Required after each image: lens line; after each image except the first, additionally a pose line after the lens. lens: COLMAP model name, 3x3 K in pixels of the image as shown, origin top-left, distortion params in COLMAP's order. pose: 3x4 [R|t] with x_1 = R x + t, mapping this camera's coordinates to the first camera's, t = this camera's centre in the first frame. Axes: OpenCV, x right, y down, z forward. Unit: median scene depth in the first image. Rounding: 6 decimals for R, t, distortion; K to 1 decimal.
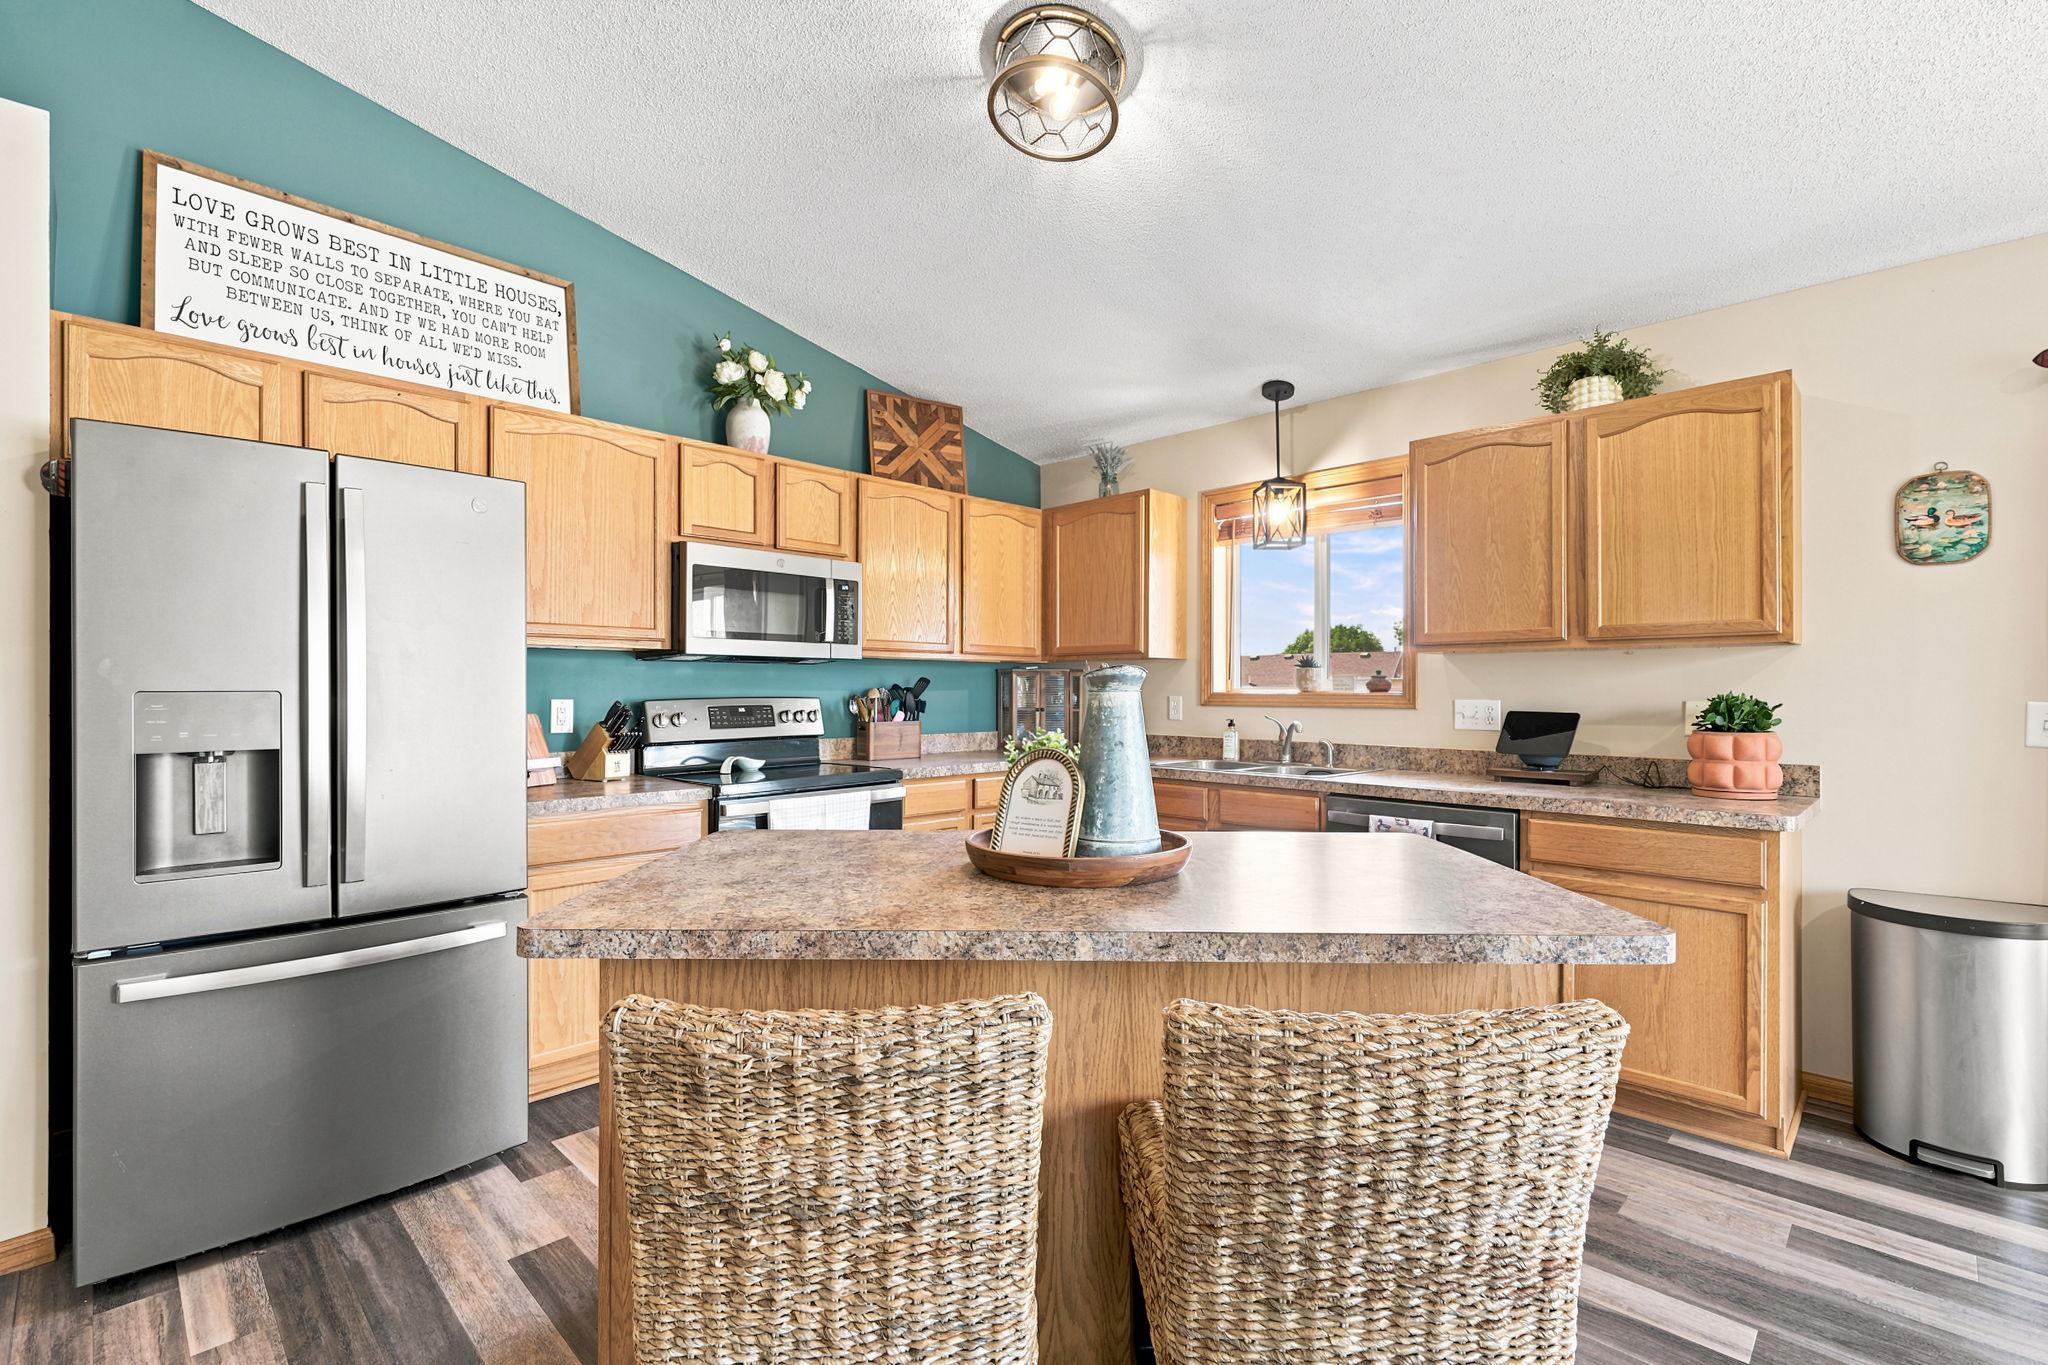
lens RADIAL K [[918.0, 0, 1014.3], [0, 918.0, 688.4], [0, 0, 1]] dist [0.001599, -0.001179]
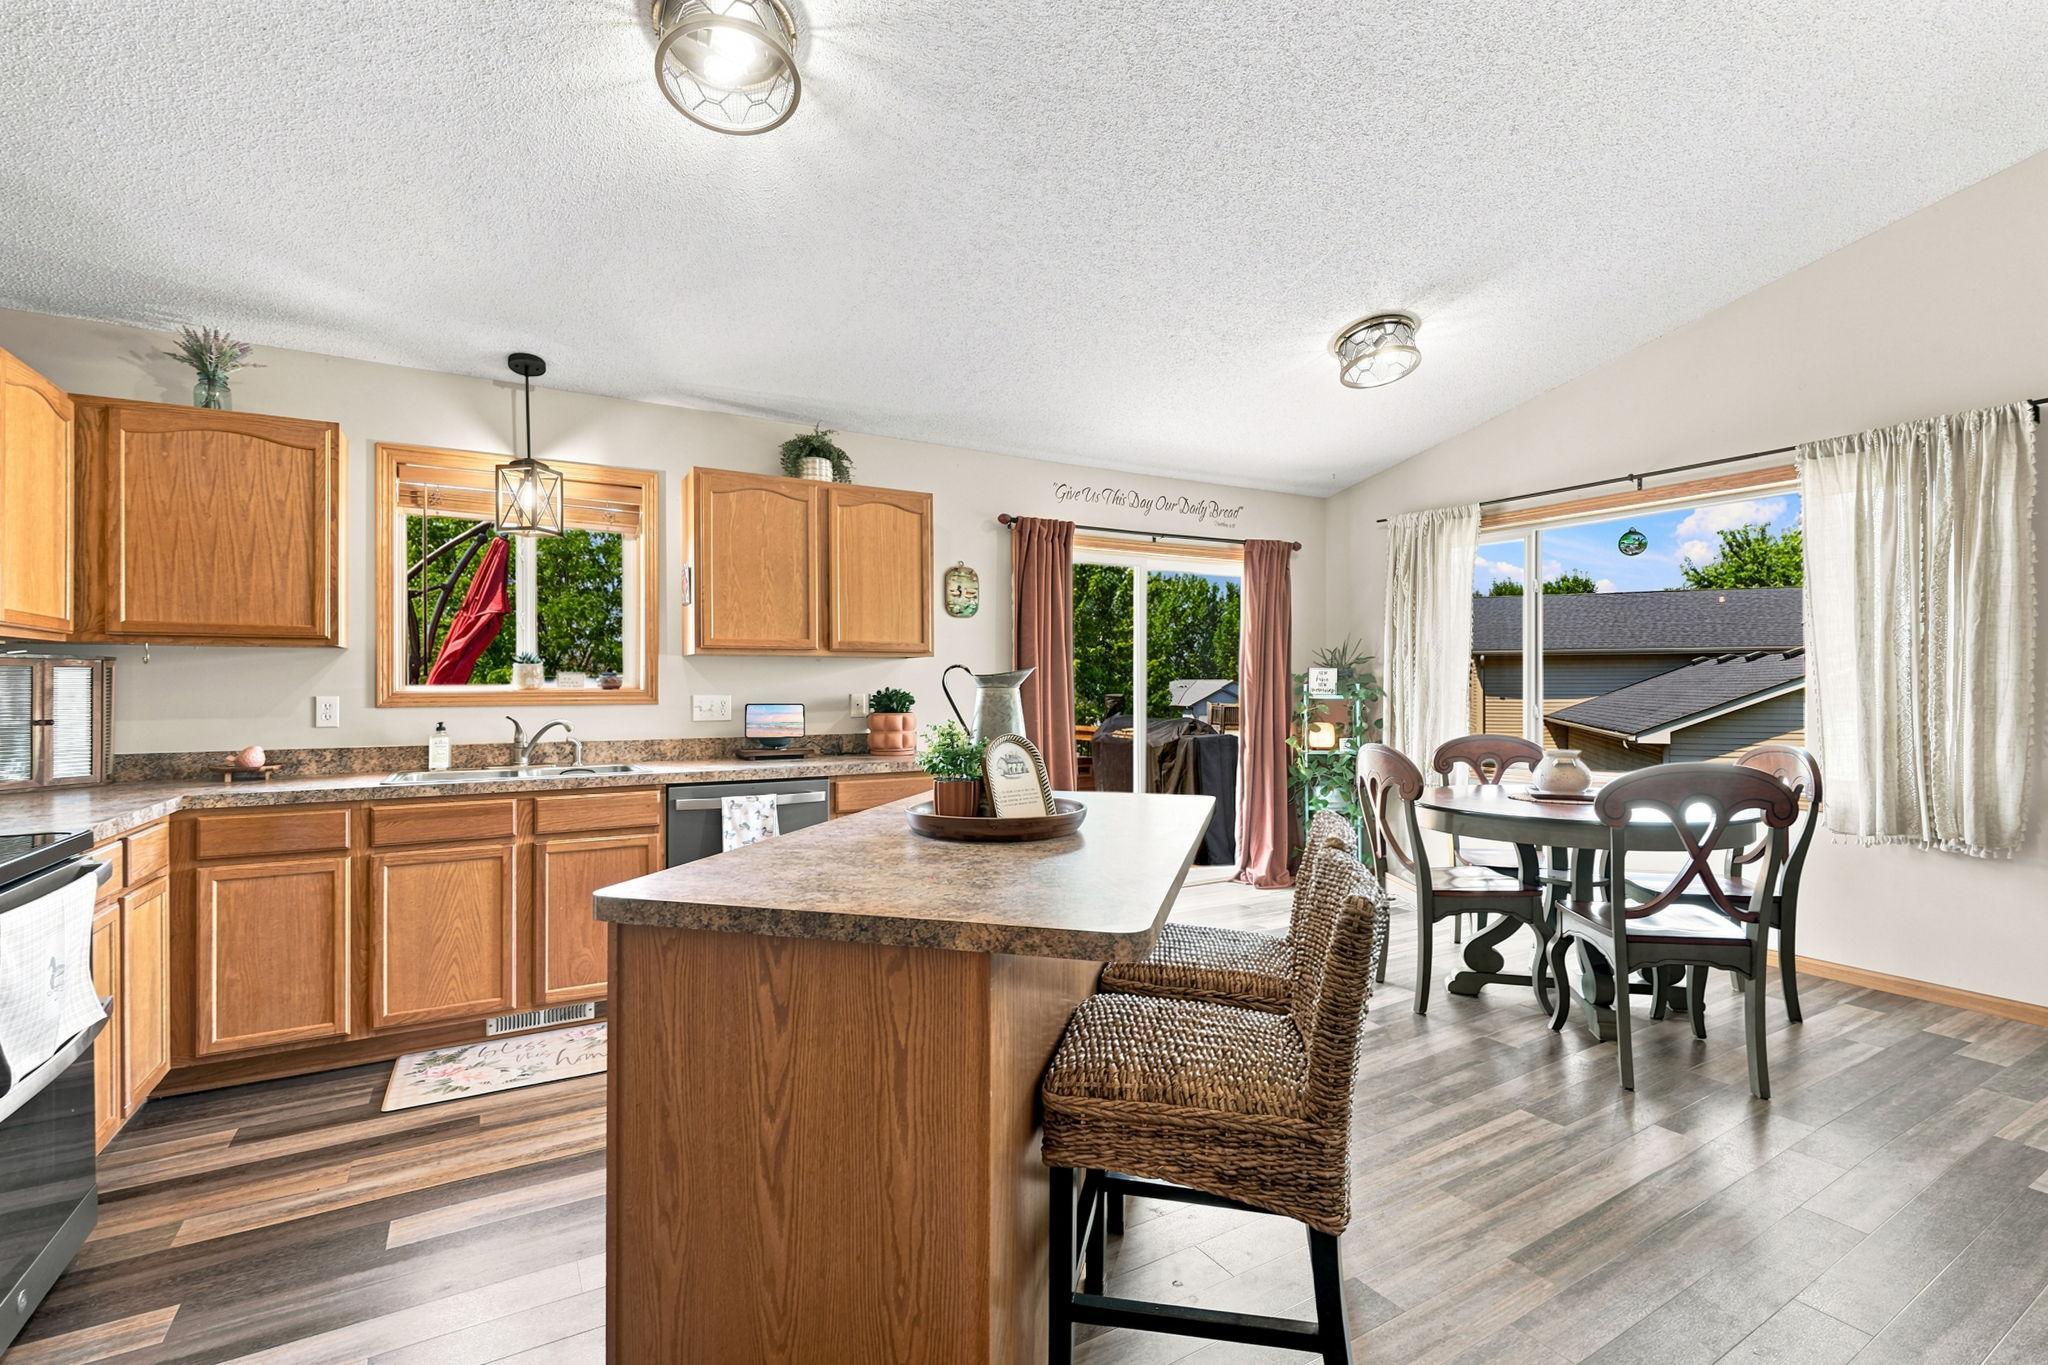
lens RADIAL K [[918.0, 0, 1017.9], [0, 918.0, 684.0], [0, 0, 1]] dist [0.001599, -0.001179]
pose [[0.249448, 0.001224, 0.968387, -0.588077], [0.001613, 0.999997, -0.001680, 0.000917], [-0.968387, 0.001981, 0.249445, 0.347841]]
